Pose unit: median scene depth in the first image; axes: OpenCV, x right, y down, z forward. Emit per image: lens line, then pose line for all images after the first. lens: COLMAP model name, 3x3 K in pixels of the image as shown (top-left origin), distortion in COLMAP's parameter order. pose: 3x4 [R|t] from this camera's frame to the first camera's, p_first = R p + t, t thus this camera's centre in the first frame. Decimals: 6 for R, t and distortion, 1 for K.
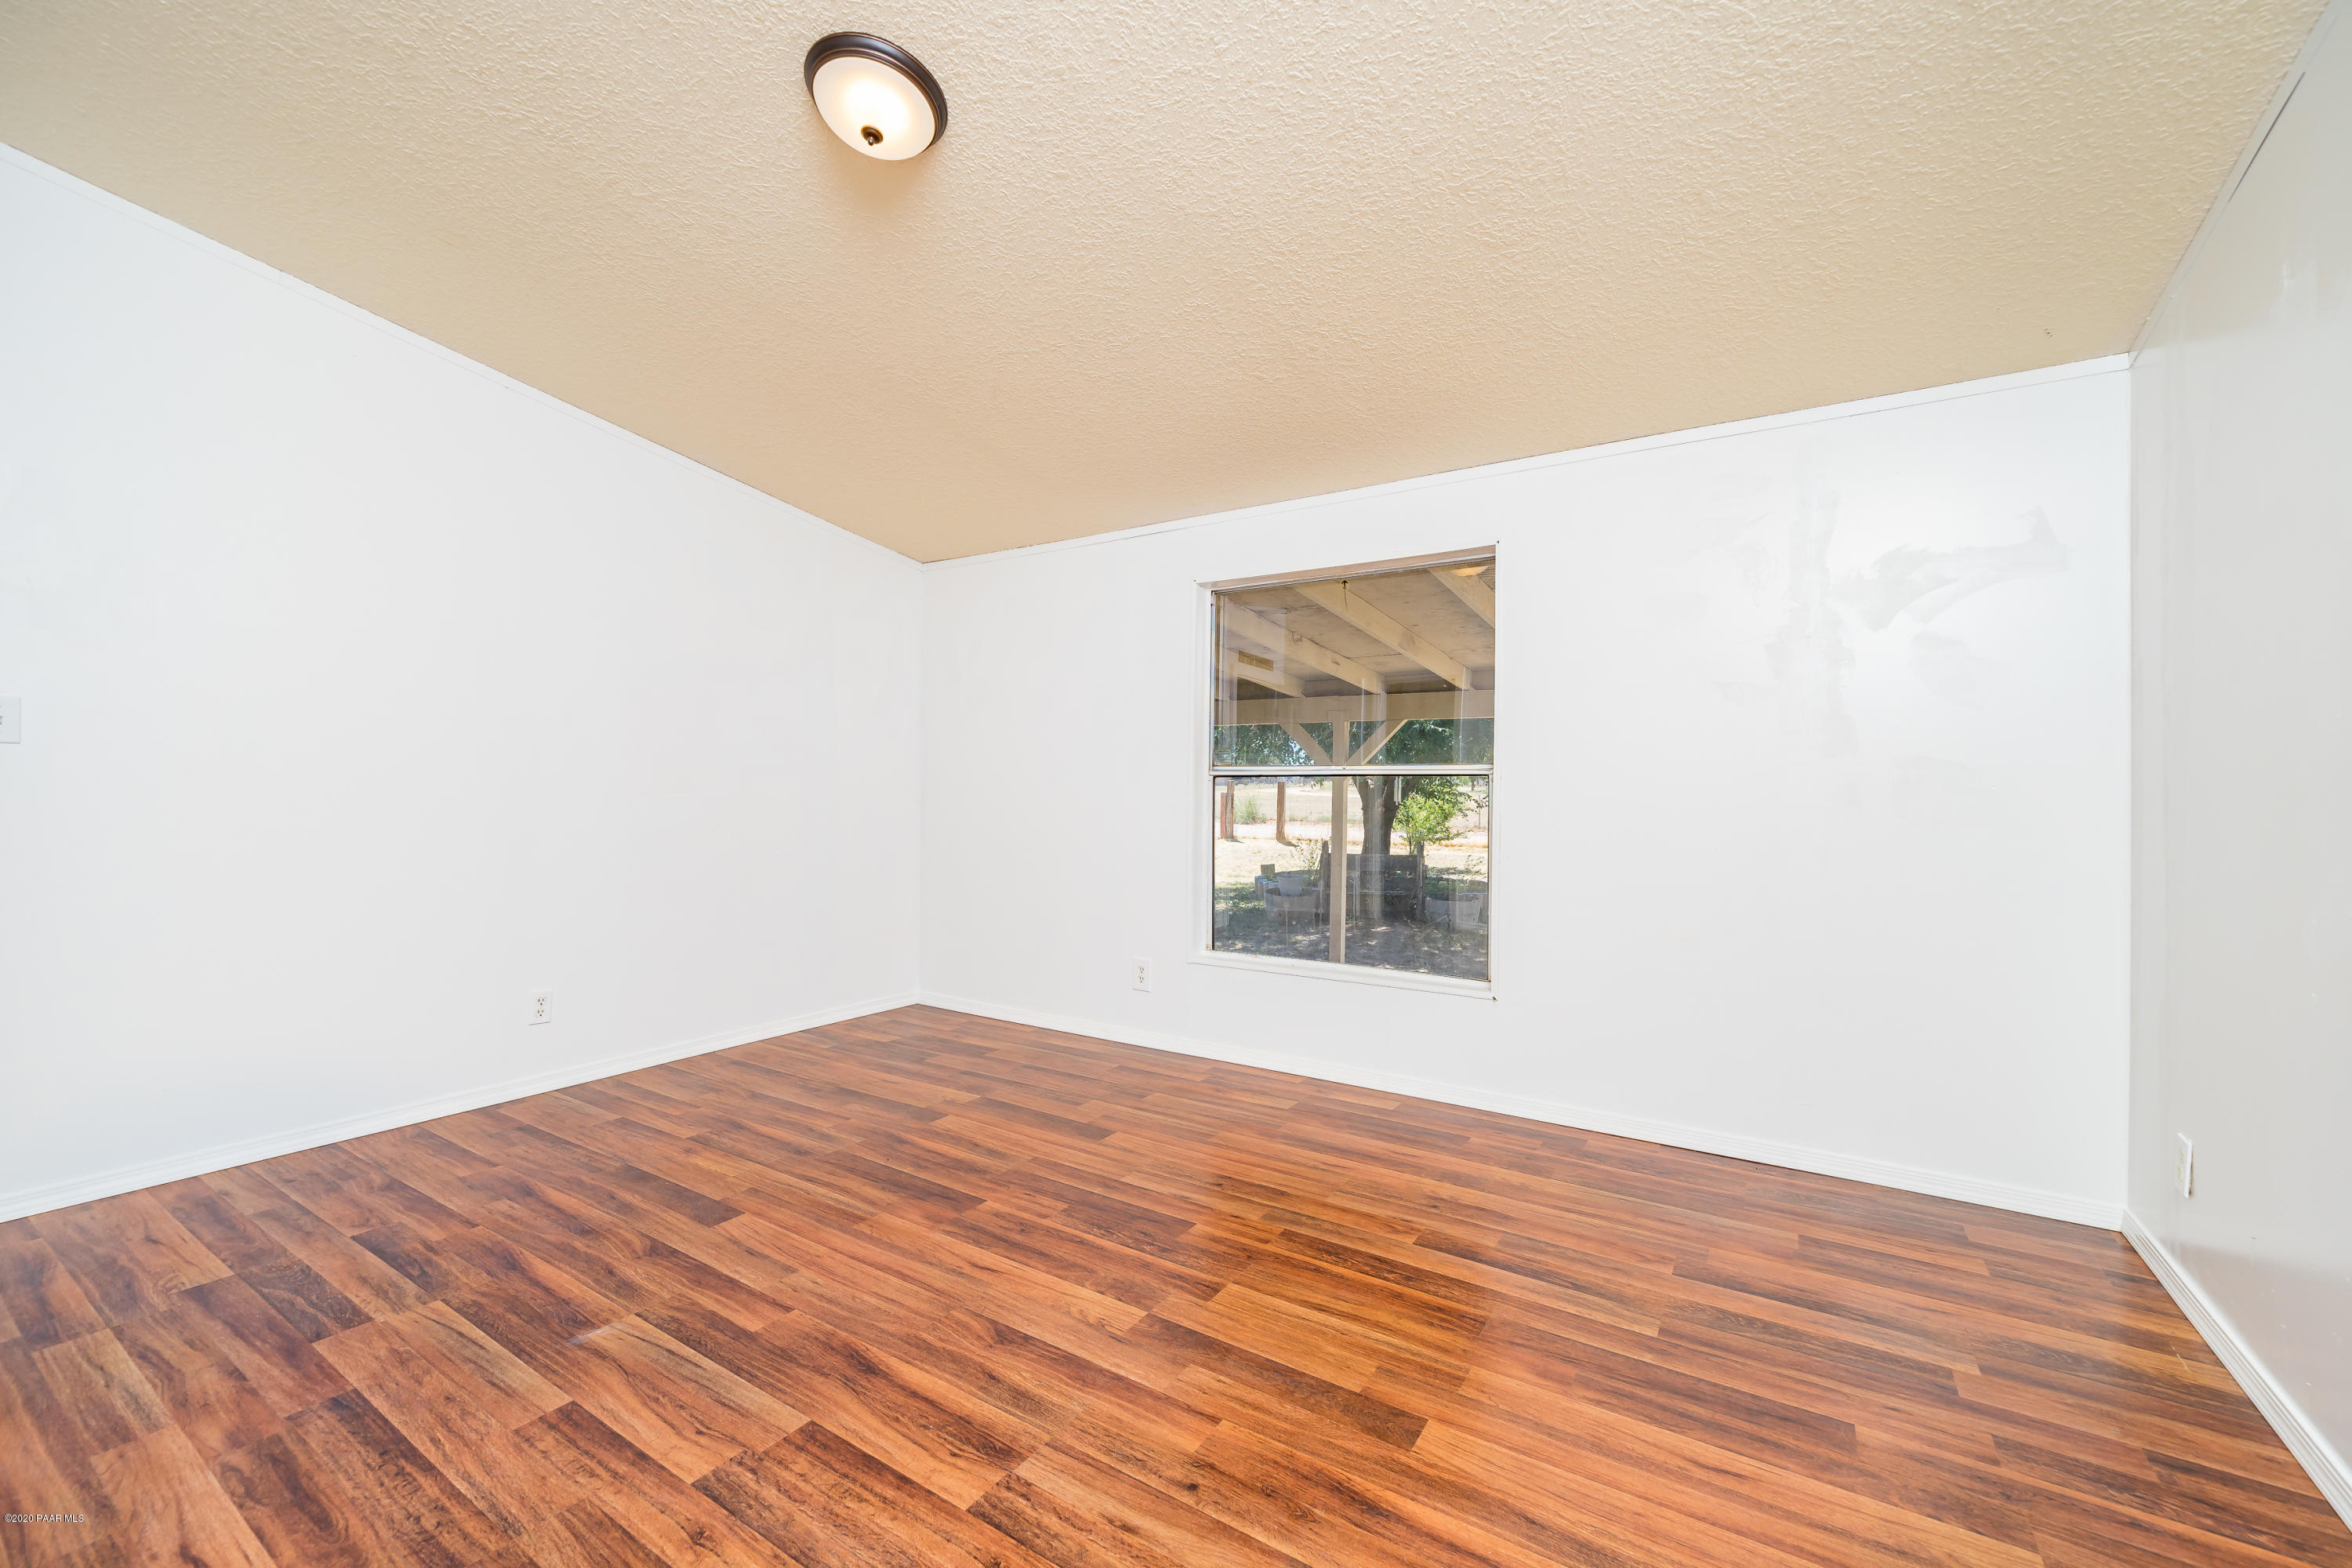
lens RADIAL K [[958.4, 0, 1167.3], [0, 958.4, 791.6], [0, 0, 1]] dist [-0.000607, 0.000005]
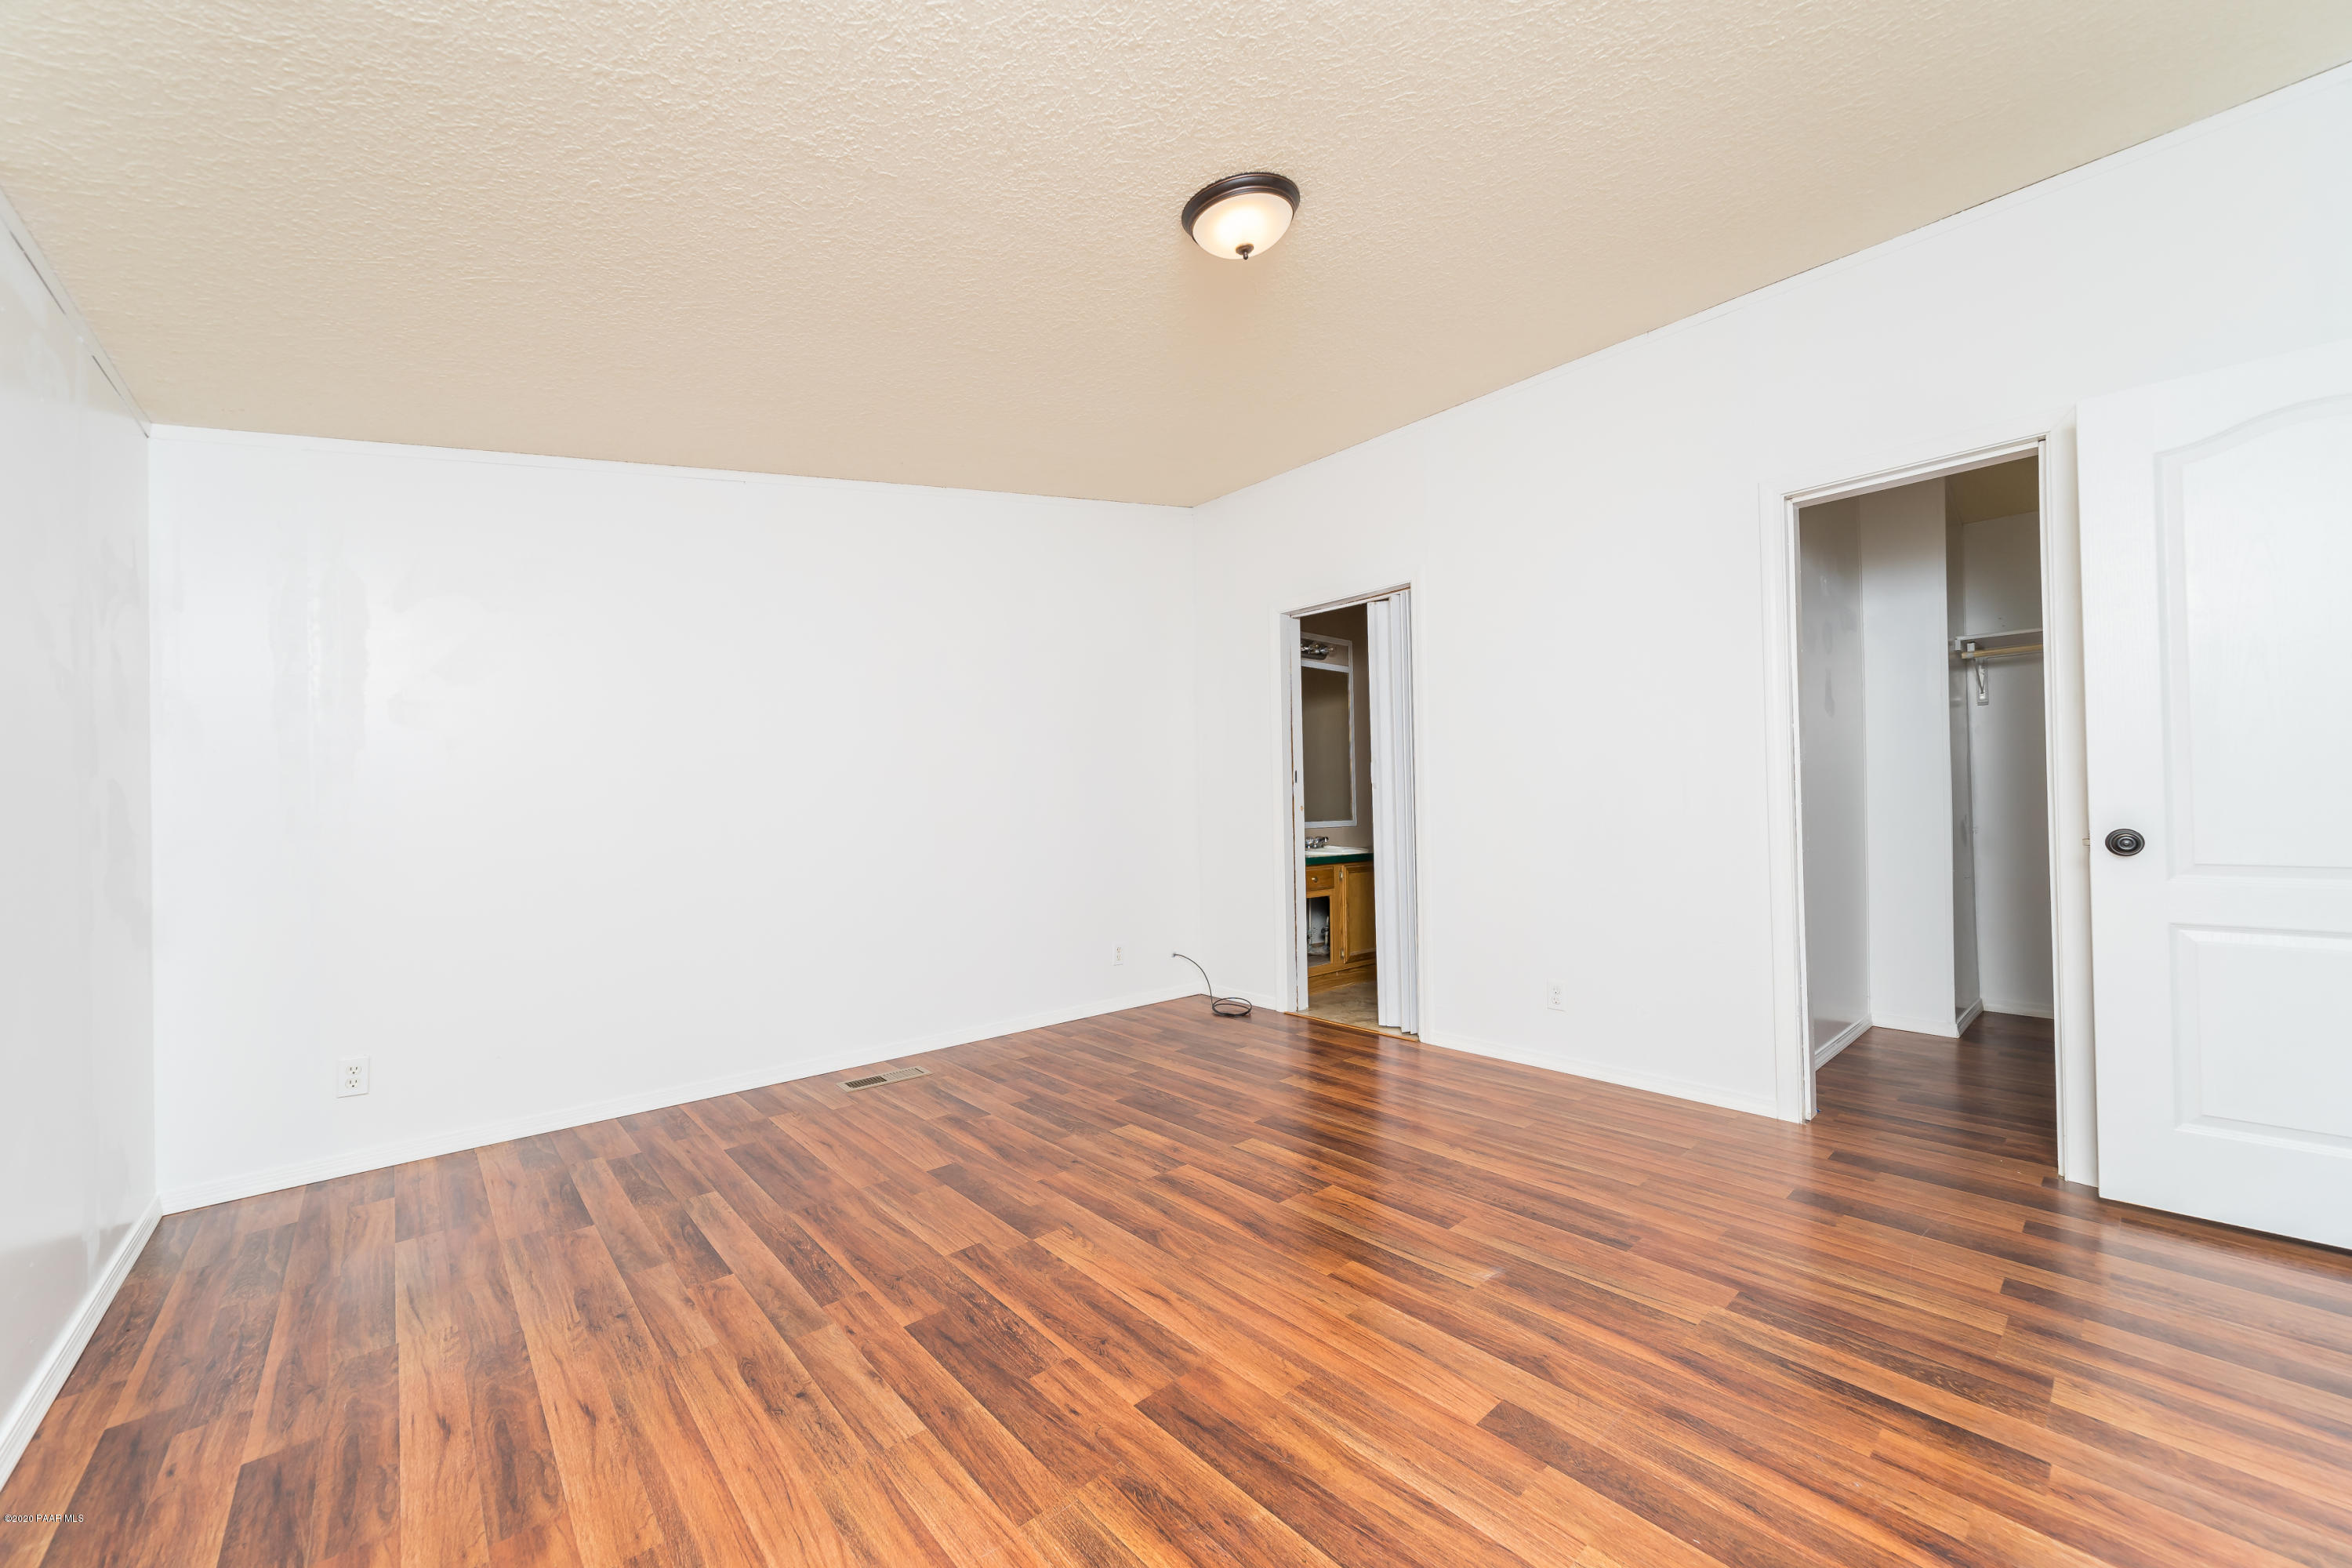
lens RADIAL K [[871.7, 0, 1160.7], [0, 871.7, 789.2], [0, 0, 1]] dist [0.000066, -0.000216]
pose [[-0.962165, 0.012910, 0.272162, -0.450876], [0.010171, 0.999882, -0.011472, -0.011623], [-0.272278, -0.008270, -0.962183, 1.886597]]
